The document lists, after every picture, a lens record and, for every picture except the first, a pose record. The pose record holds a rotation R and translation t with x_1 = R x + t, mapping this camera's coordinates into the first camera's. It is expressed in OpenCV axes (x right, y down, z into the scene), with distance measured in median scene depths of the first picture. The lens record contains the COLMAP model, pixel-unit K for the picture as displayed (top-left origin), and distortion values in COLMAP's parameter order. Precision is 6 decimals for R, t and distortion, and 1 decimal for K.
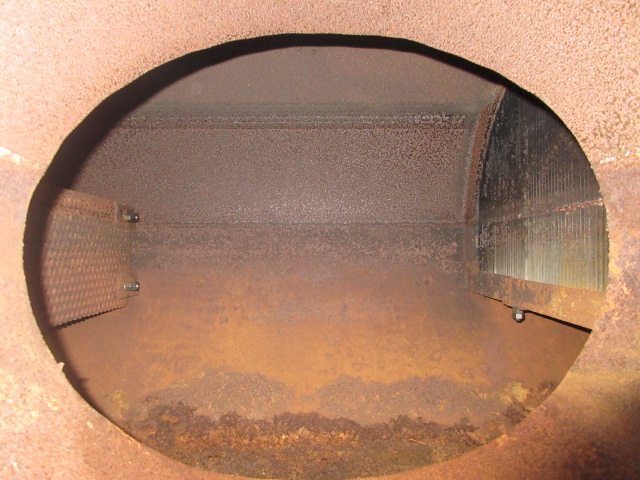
lens RADIAL K [[478.3, 0, 320.1], [0, 478.3, 239.4], [0, 0, 1]] dist [0.006911, 0.001631]
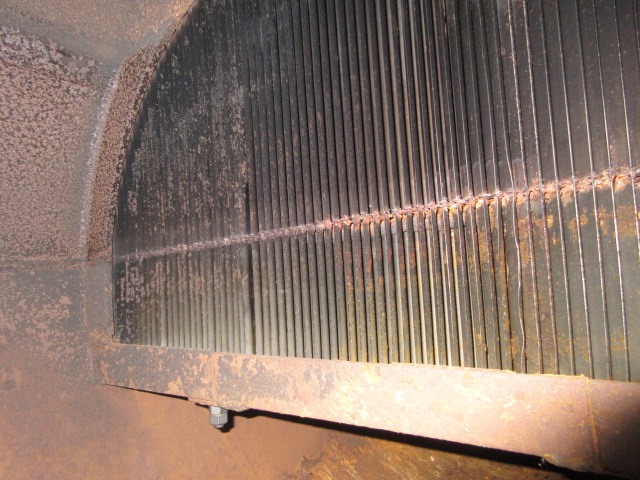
lens RADIAL K [[478.3, 0, 320.5], [0, 478.3, 239.7], [0, 0, 1]] dist [0.006911, 0.001631]
pose [[0.613678, 0.016811, 0.789377, 0.031450], [0.060521, 0.995830, -0.068258, -0.003894], [-0.787233, 0.089663, 0.610102, 0.459791]]
